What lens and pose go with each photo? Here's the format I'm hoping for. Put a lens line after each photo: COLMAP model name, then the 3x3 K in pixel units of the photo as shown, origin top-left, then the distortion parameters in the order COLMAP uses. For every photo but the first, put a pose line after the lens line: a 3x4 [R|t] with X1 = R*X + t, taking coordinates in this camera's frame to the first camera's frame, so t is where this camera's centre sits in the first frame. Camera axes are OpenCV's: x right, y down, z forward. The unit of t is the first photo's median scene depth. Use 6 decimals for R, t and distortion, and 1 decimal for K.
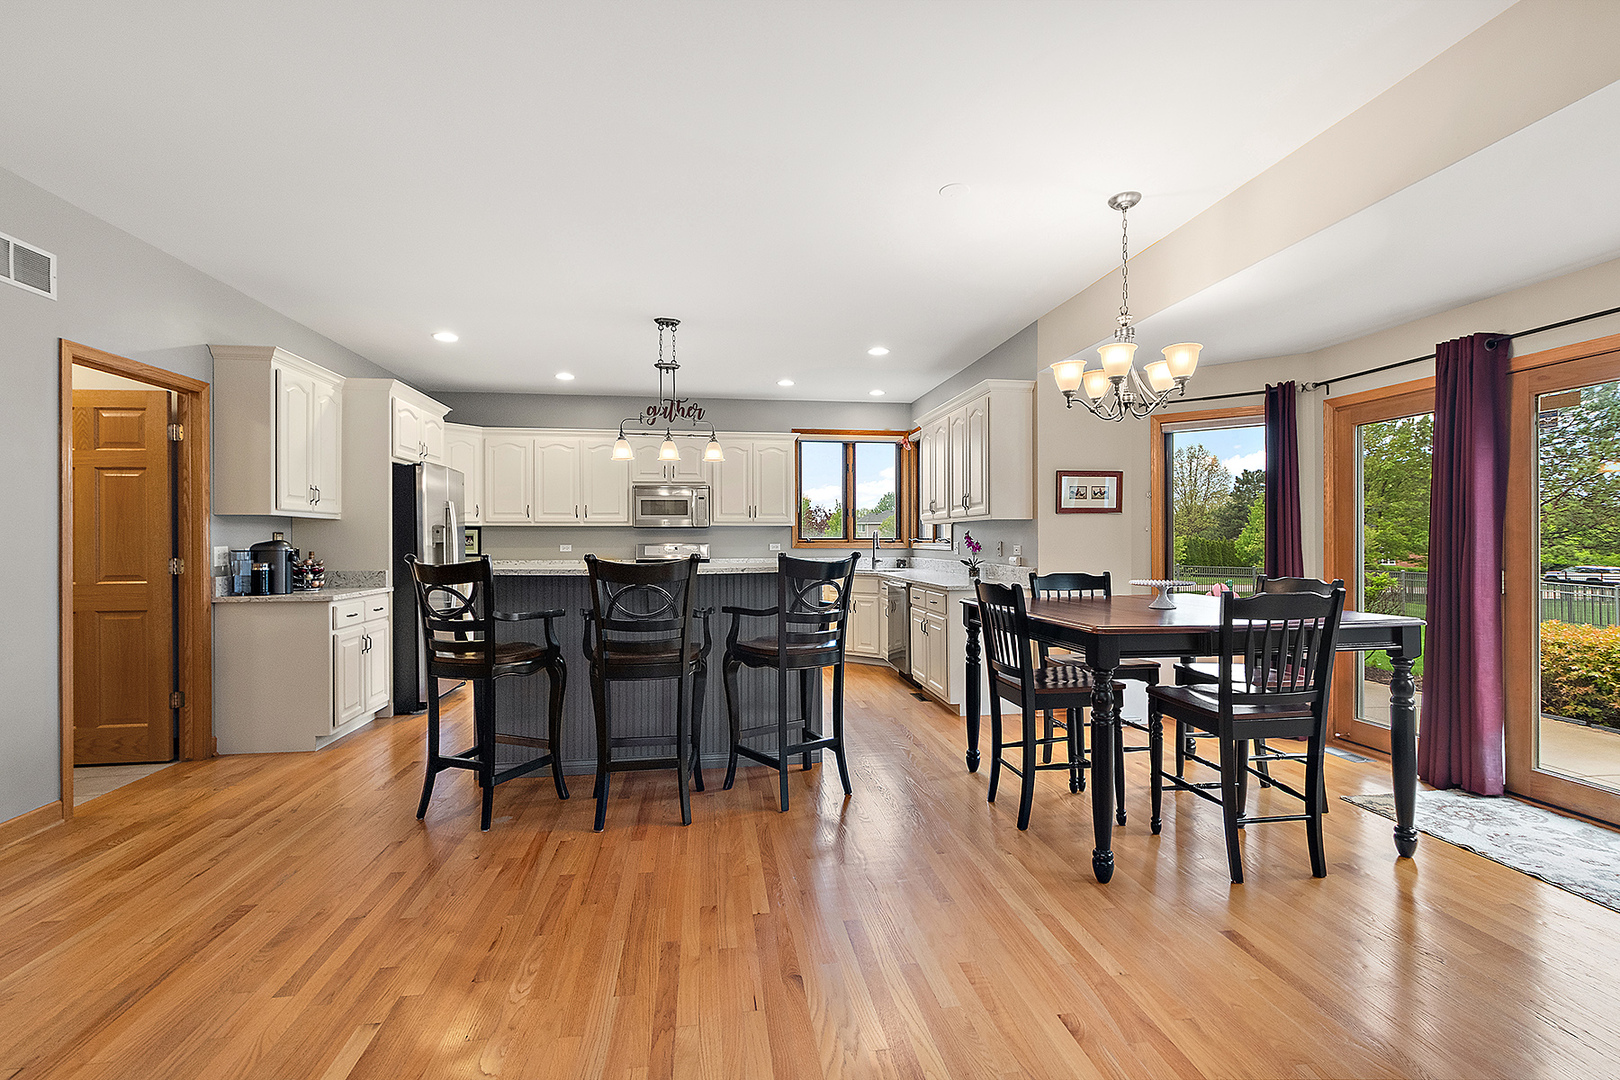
lens RADIAL K [[712.9, 0, 811.3], [0, 712.9, 543.5], [0, 0, 1]] dist [-0.000849, -0.000550]
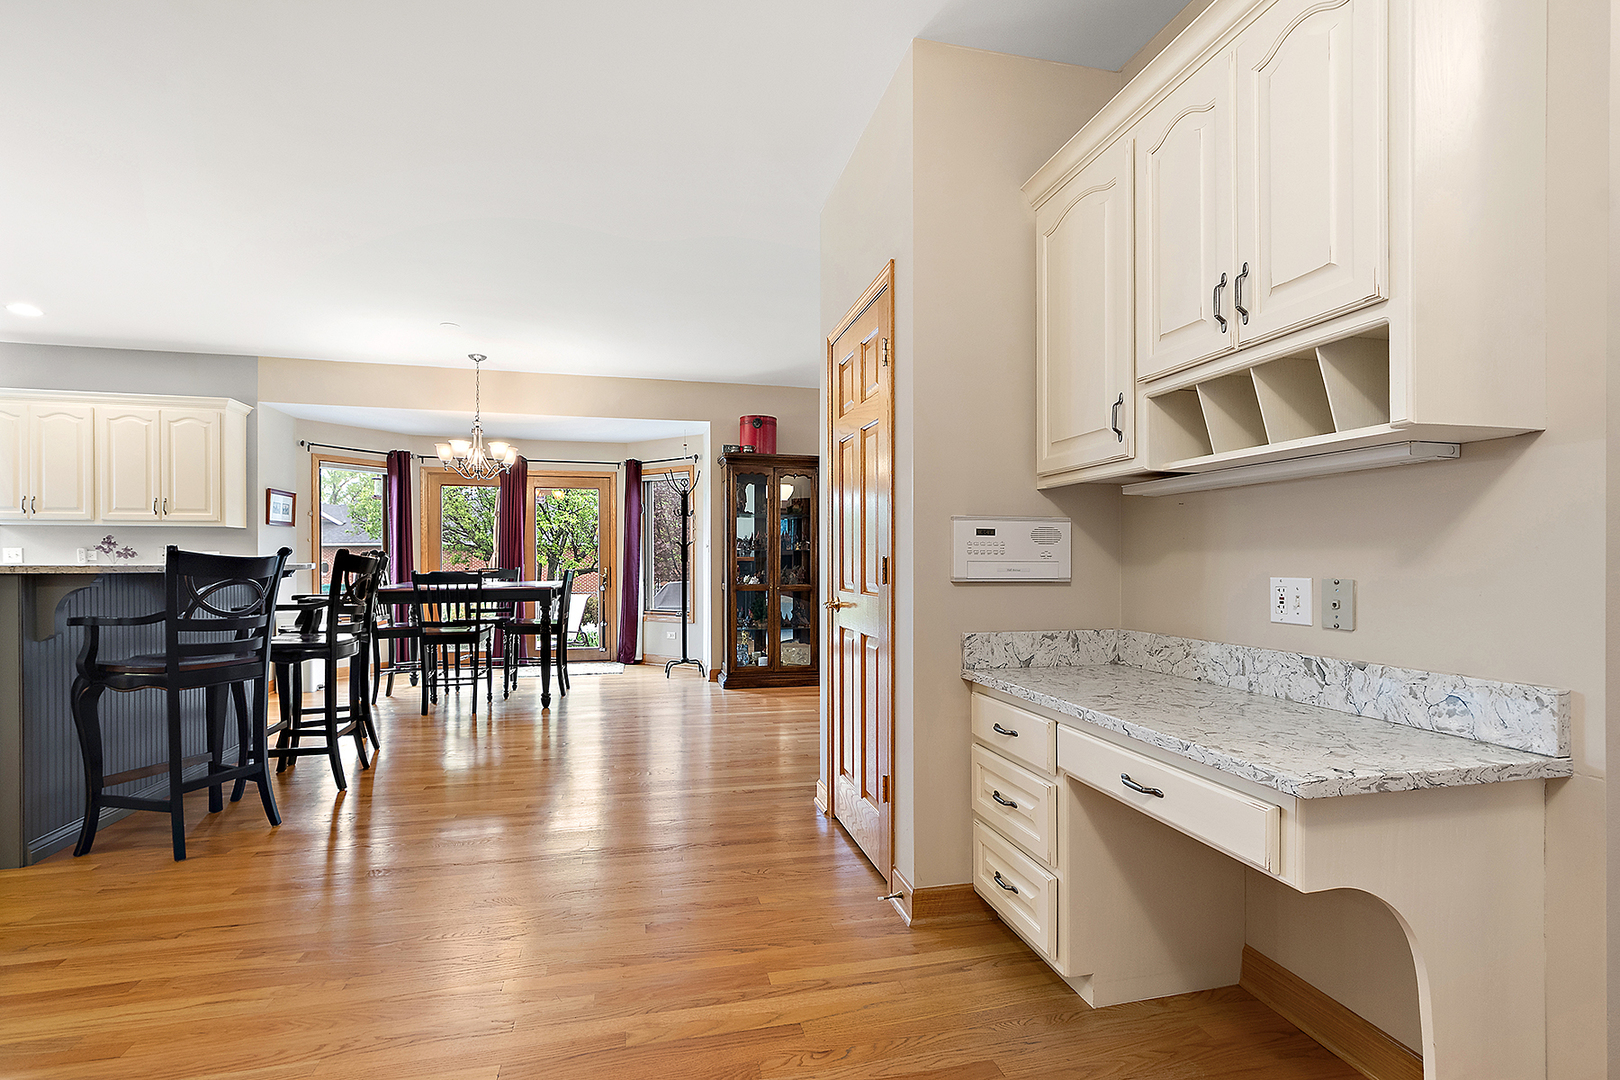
lens RADIAL K [[728.0, 0, 809.9], [0, 728.0, 561.8], [0, 0, 1]] dist [0.000409, -0.000045]
pose [[-0.089911, -0.000054, 0.995950, -0.948945], [0.004258, 0.999991, 0.000439, 0.023533], [-0.995941, 0.004280, -0.089910, 0.217120]]
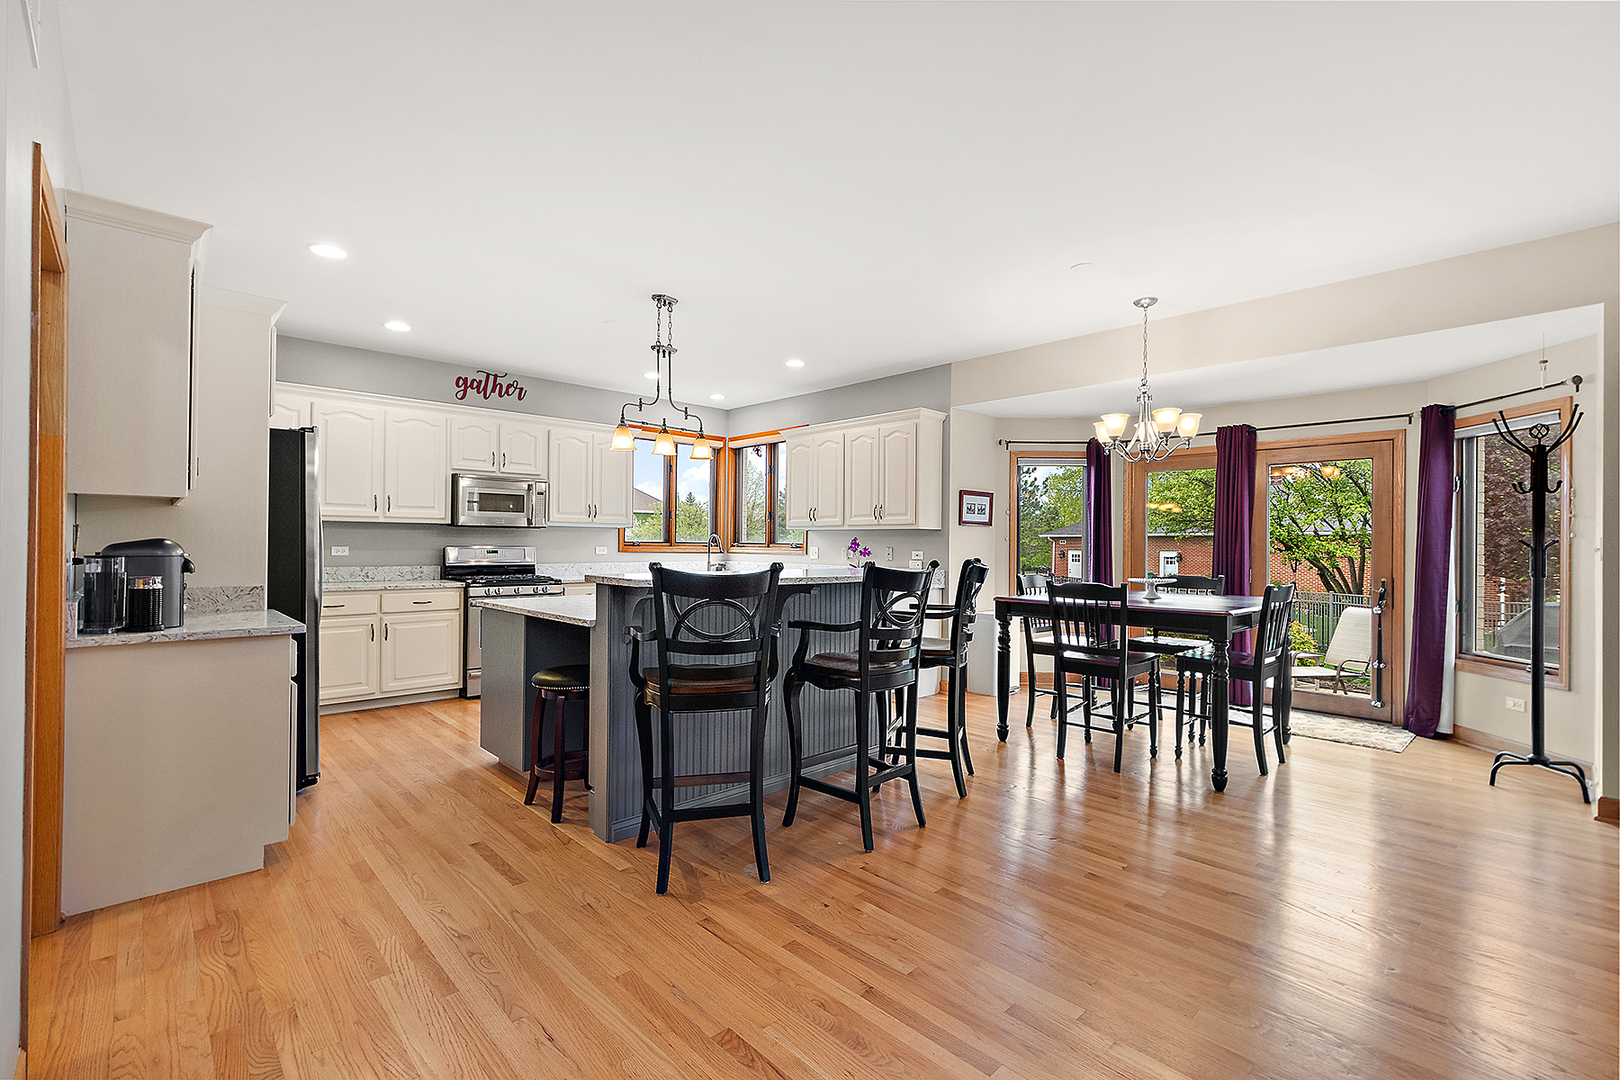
lens RADIAL K [[712.9, 0, 811.3], [0, 712.9, 543.5], [0, 0, 1]] dist [-0.000849, -0.000550]
pose [[0.815152, 0.010298, 0.579156, -0.566982], [-0.008592, 0.999947, -0.005688, -0.002022], [-0.579184, -0.000339, 0.815197, 0.163811]]
